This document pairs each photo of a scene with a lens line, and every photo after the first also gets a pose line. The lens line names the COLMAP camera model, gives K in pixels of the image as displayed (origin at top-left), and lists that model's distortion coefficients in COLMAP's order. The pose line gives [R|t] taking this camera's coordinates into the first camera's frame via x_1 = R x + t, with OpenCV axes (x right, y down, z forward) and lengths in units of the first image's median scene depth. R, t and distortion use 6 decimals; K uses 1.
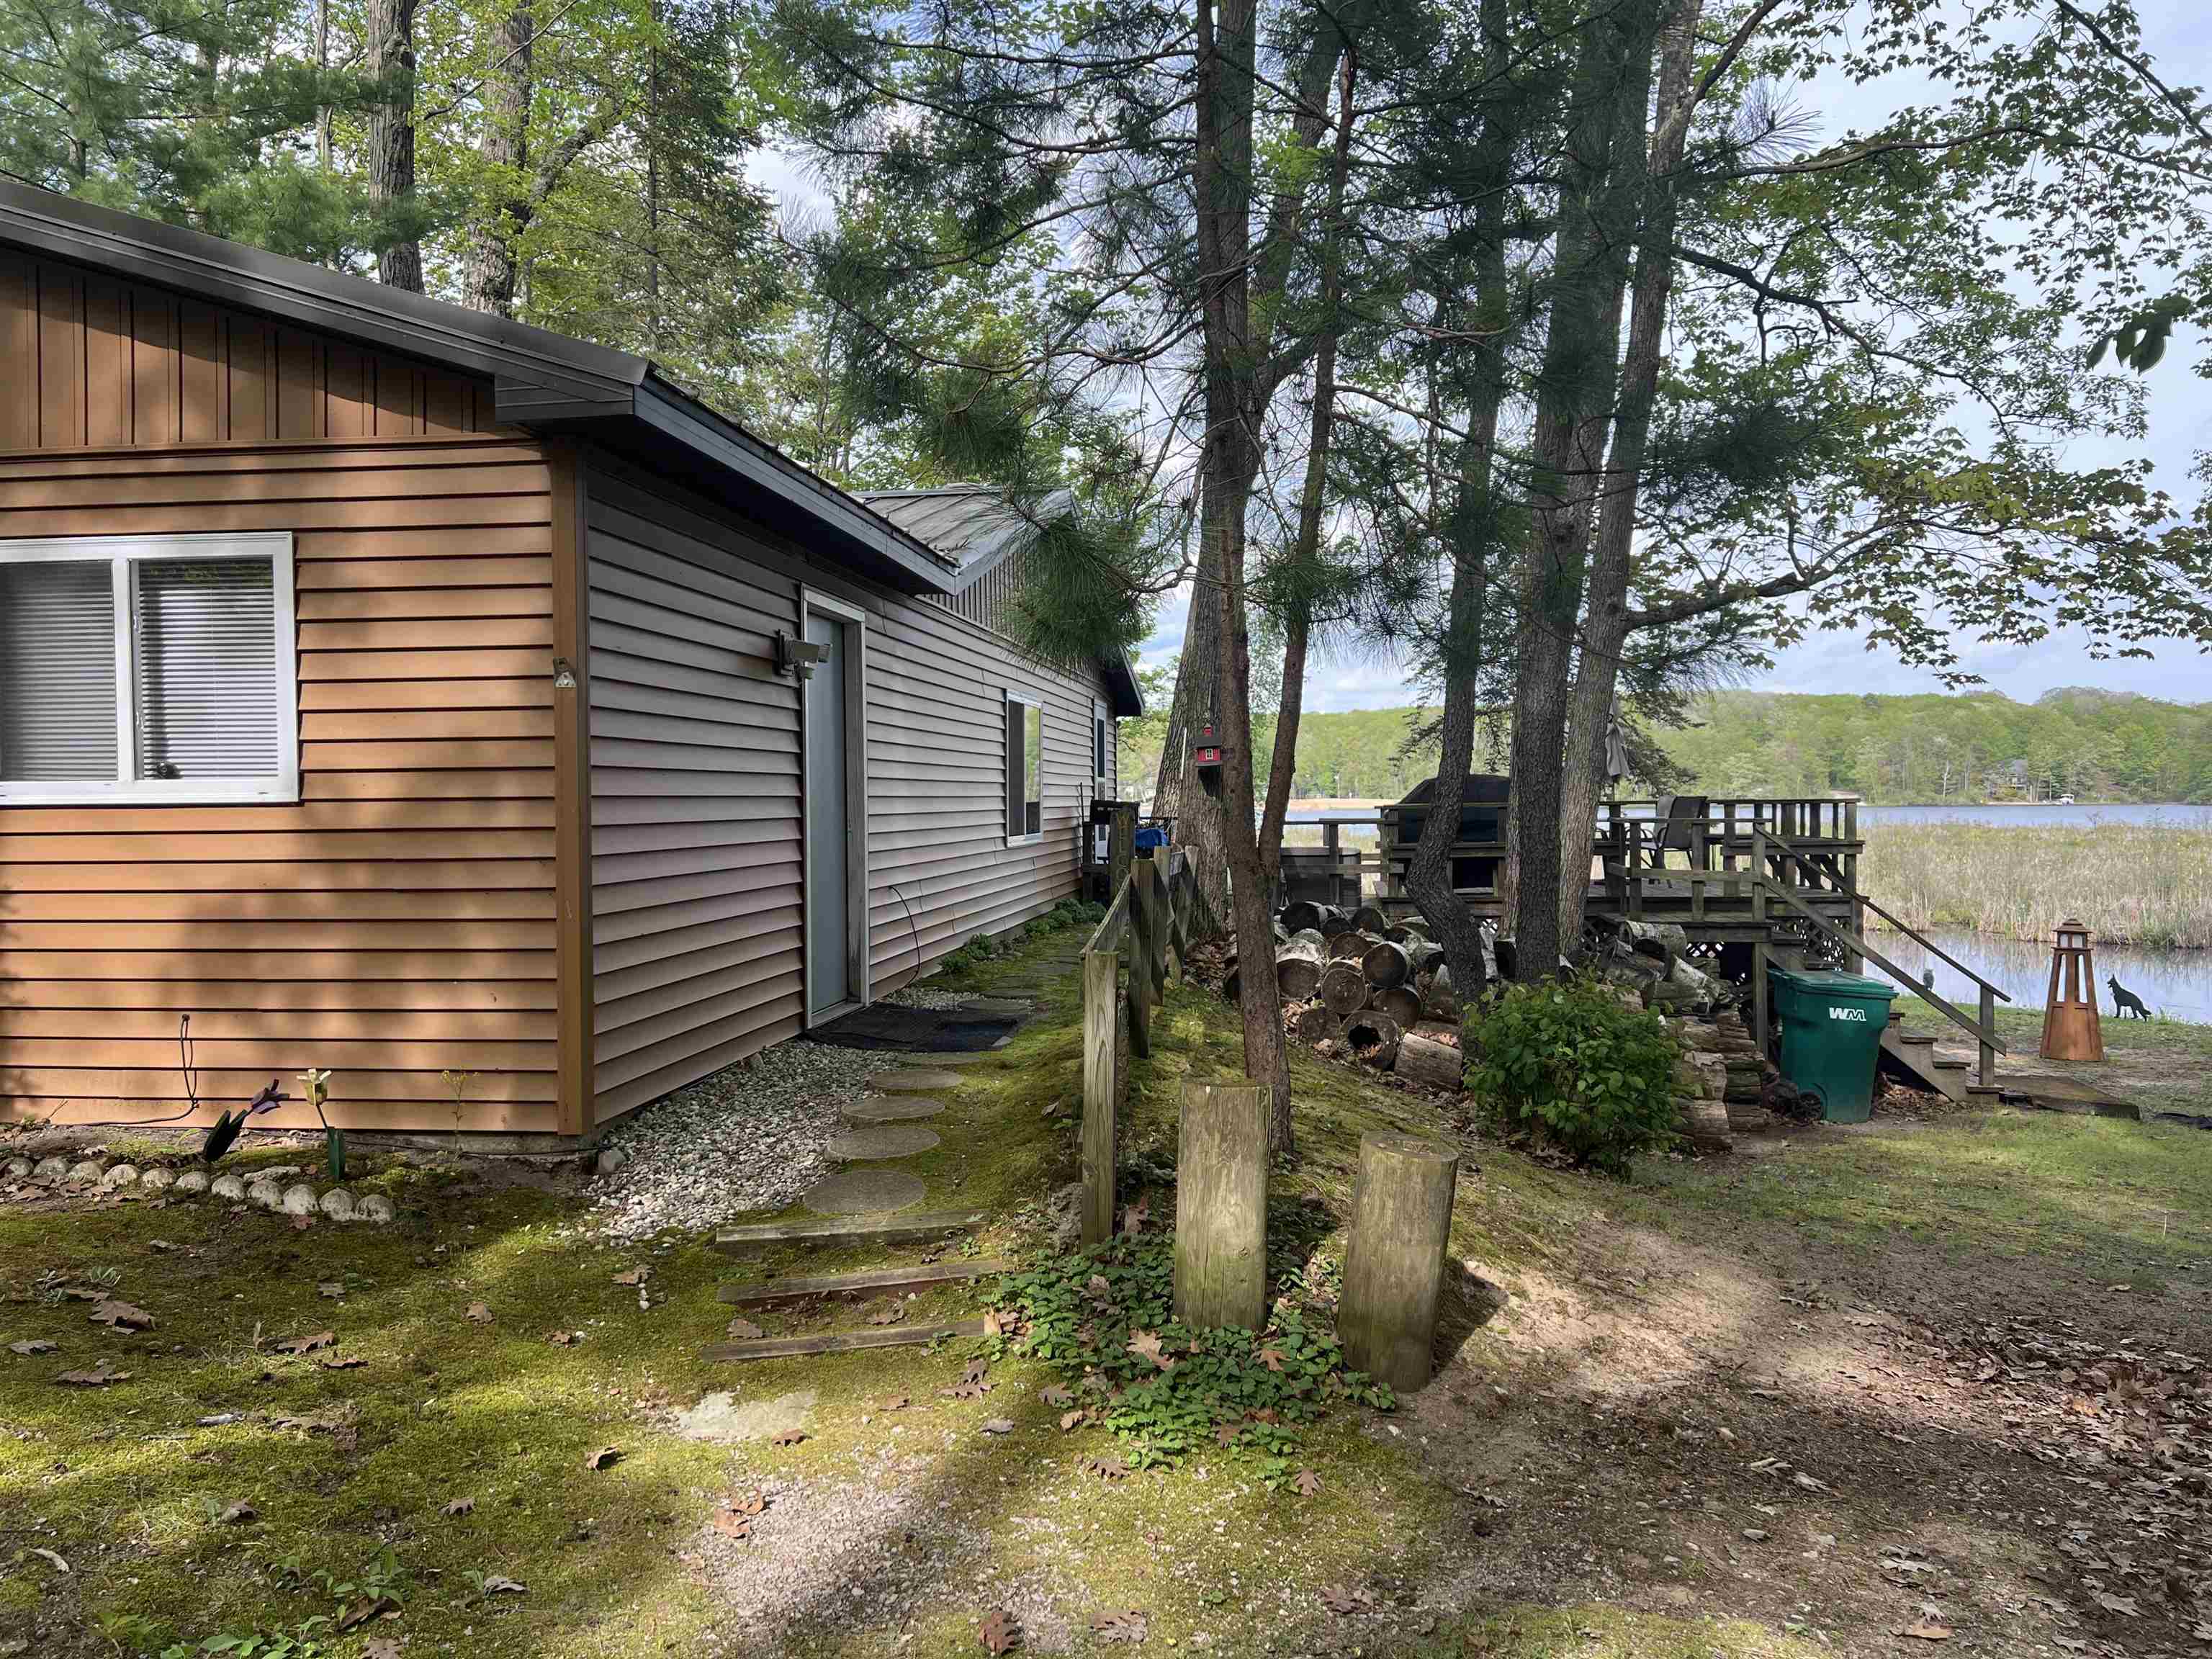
lens RADIAL K [[1628.5, 0, 1106.0], [0, 1628.5, 868.0], [0, 0, 1]] dist [-0.007199, -0.005853]
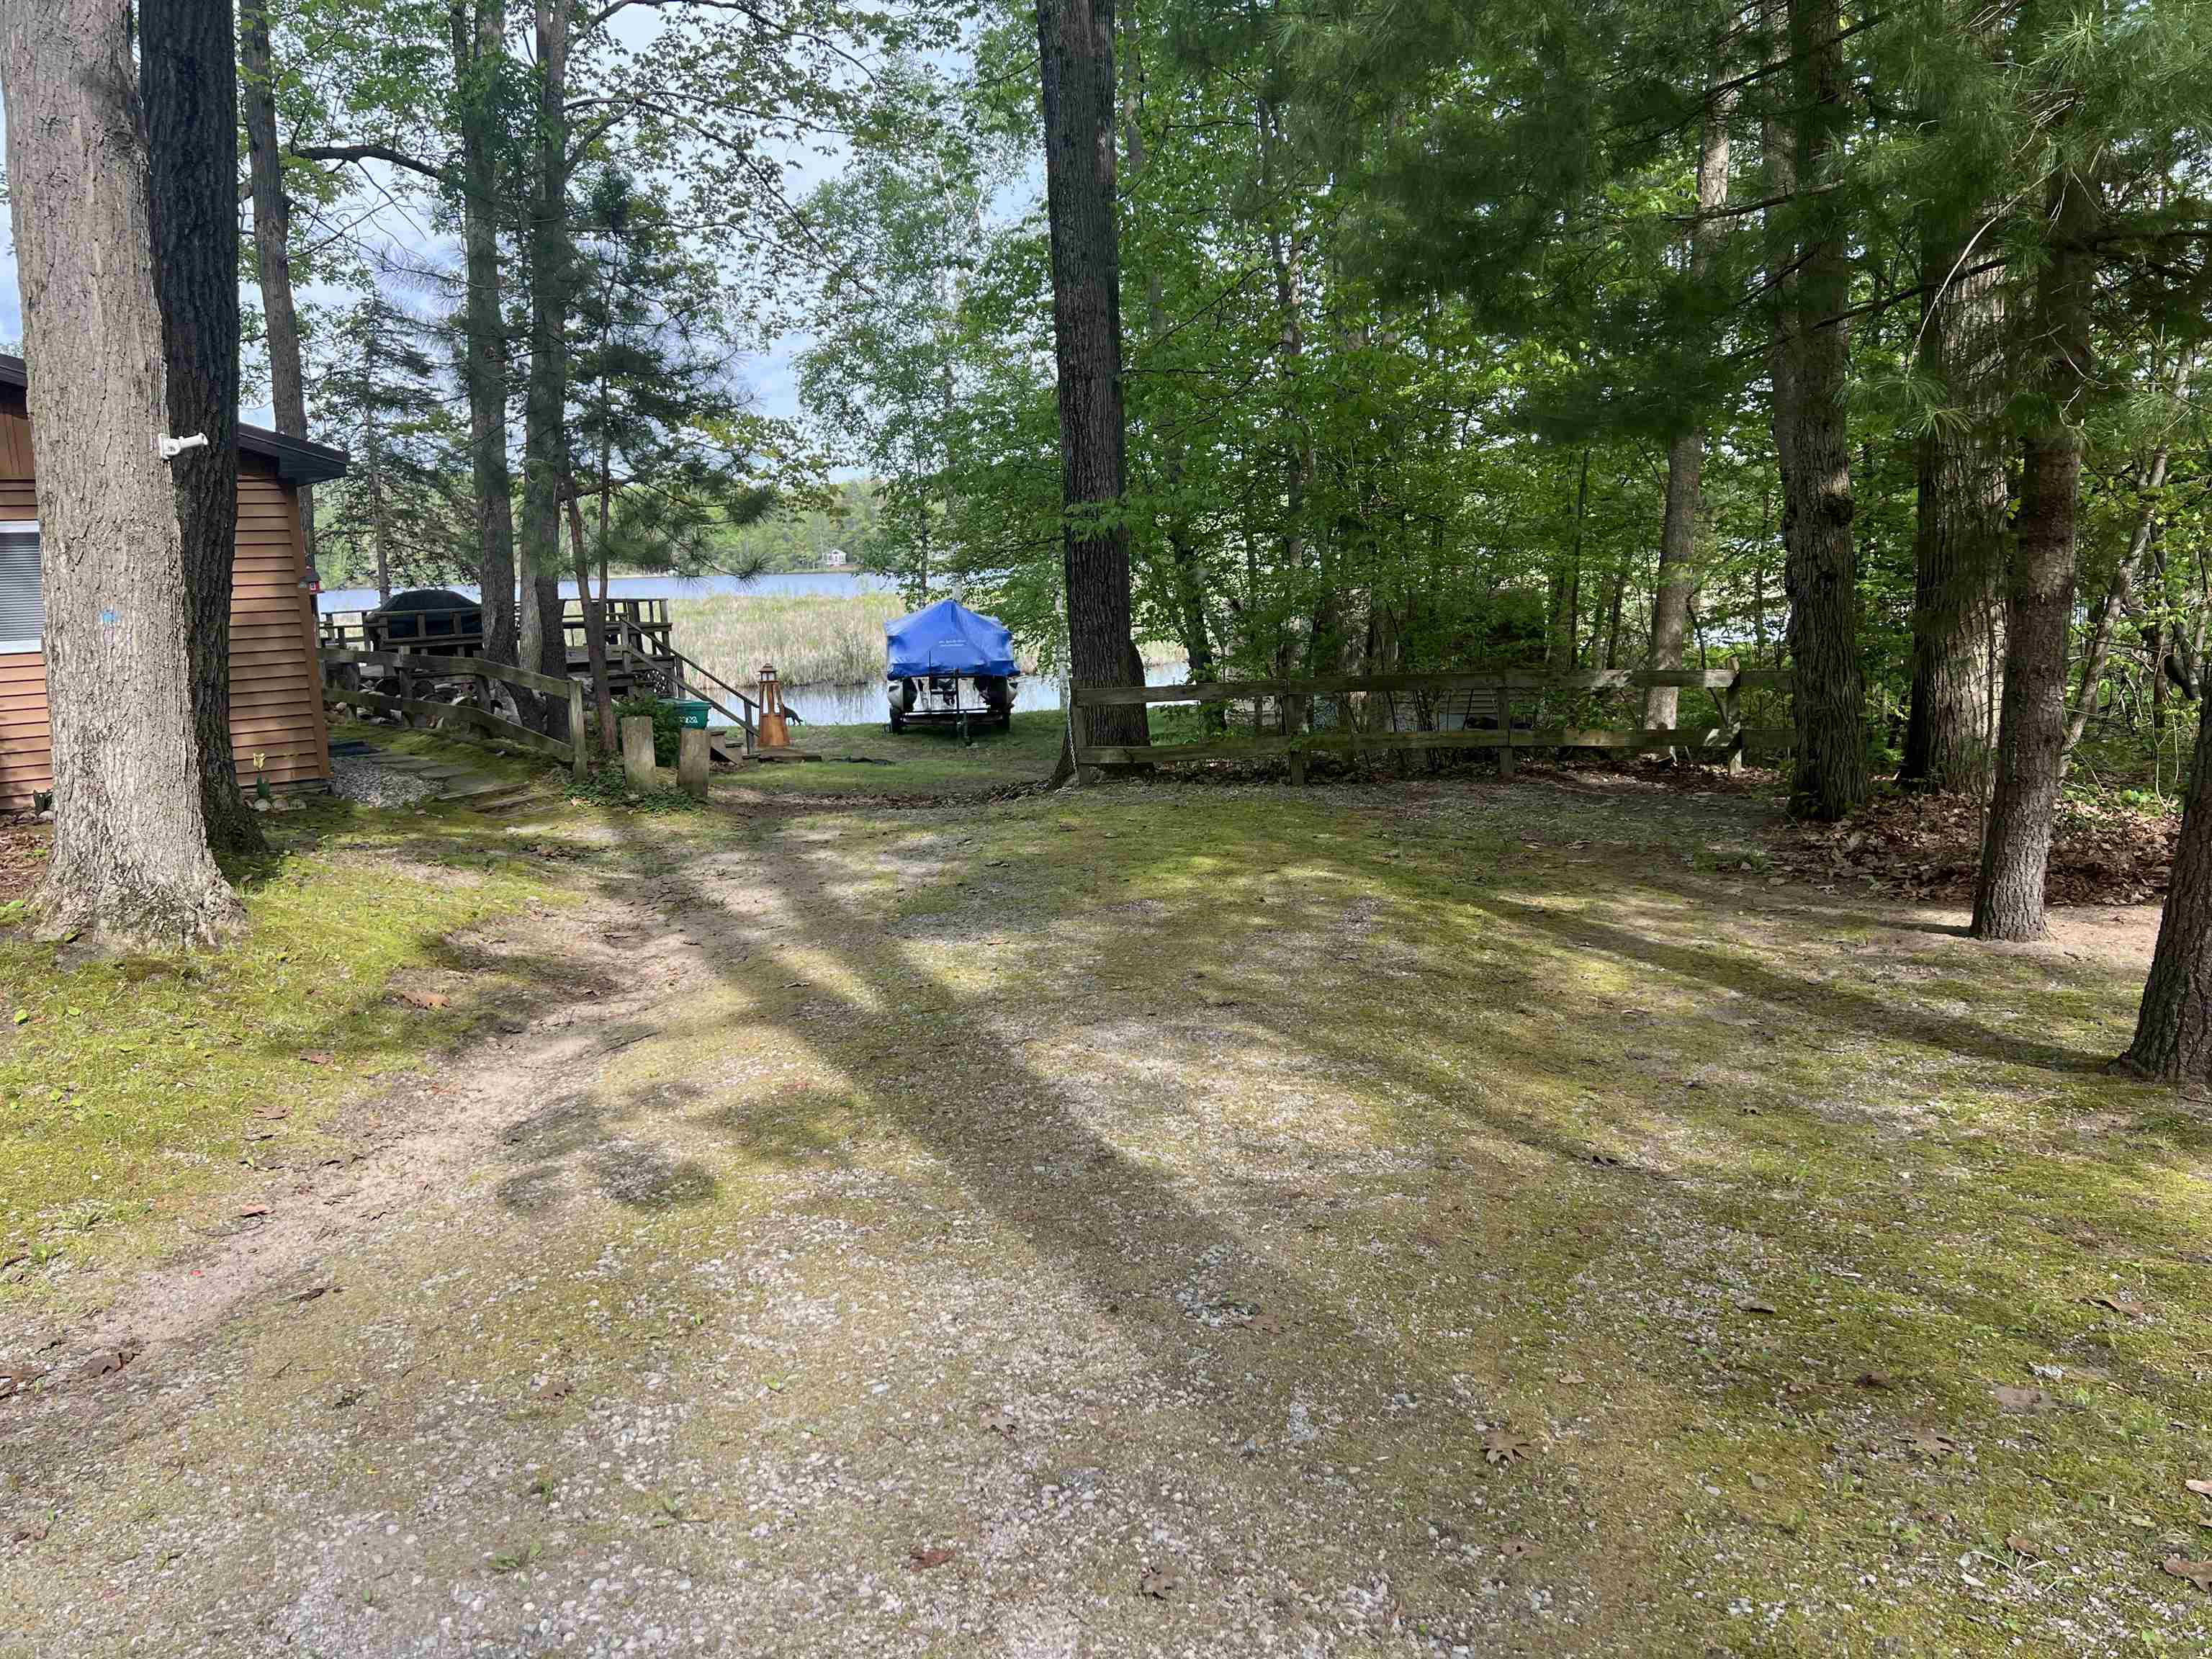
lens RADIAL K [[1628.5, 0, 1106.0], [0, 1628.5, 868.0], [0, 0, 1]] dist [-0.007199, -0.005853]
pose [[0.702024, -0.144831, 0.697271, -0.489317], [0.048219, 0.986522, 0.156363, -0.009798], [-0.710519, -0.076149, 0.699546, -0.604948]]
